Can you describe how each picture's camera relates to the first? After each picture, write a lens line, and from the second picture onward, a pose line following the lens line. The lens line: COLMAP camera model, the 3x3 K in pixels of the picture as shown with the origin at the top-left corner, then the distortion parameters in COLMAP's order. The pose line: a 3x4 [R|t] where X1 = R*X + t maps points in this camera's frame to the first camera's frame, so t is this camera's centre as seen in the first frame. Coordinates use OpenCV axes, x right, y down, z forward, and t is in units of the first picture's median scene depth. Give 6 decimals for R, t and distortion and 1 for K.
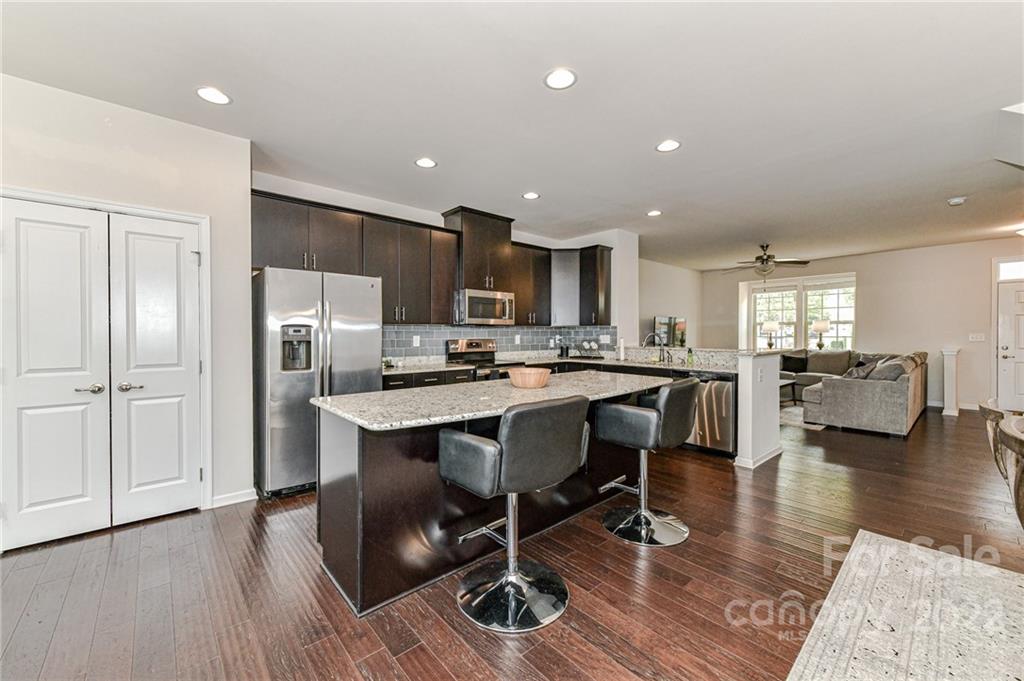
lens RADIAL K [[403.6, 0, 508.1], [0, 403.6, 337.6], [0, 0, 1]] dist [0.003983, 0.000142]
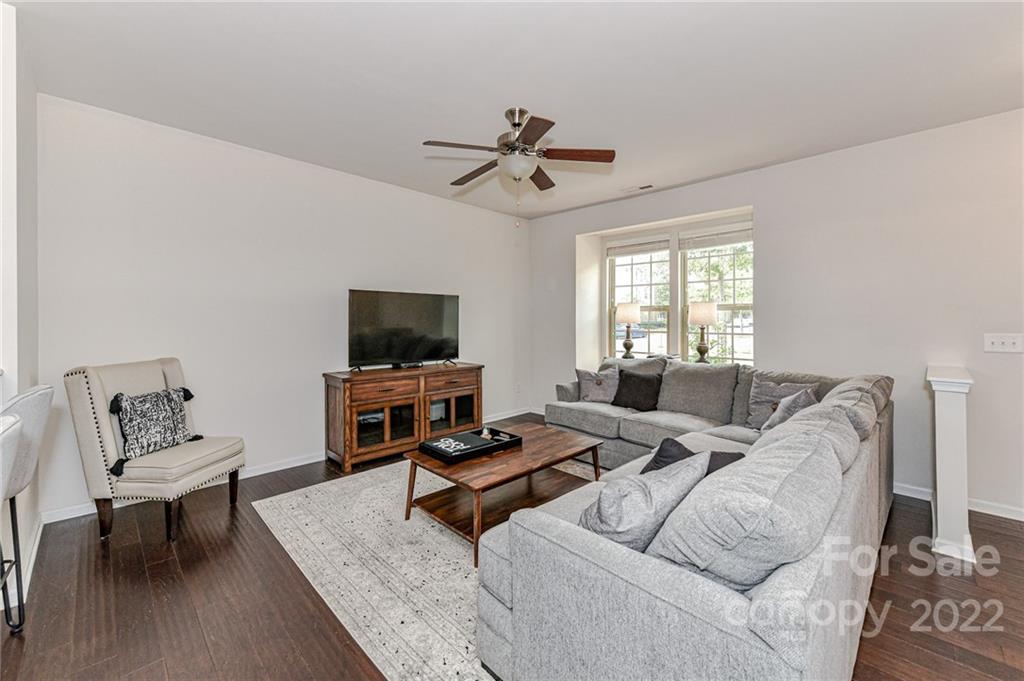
lens RADIAL K [[417.5, 0, 509.0], [0, 417.5, 323.4], [0, 0, 1]] dist [0.000017, -0.000029]
pose [[0.998129, 0.011201, 0.060103, 0.835403], [-0.011043, 0.999935, -0.002952, -0.021086], [-0.060132, 0.002283, 0.998188, 0.811588]]
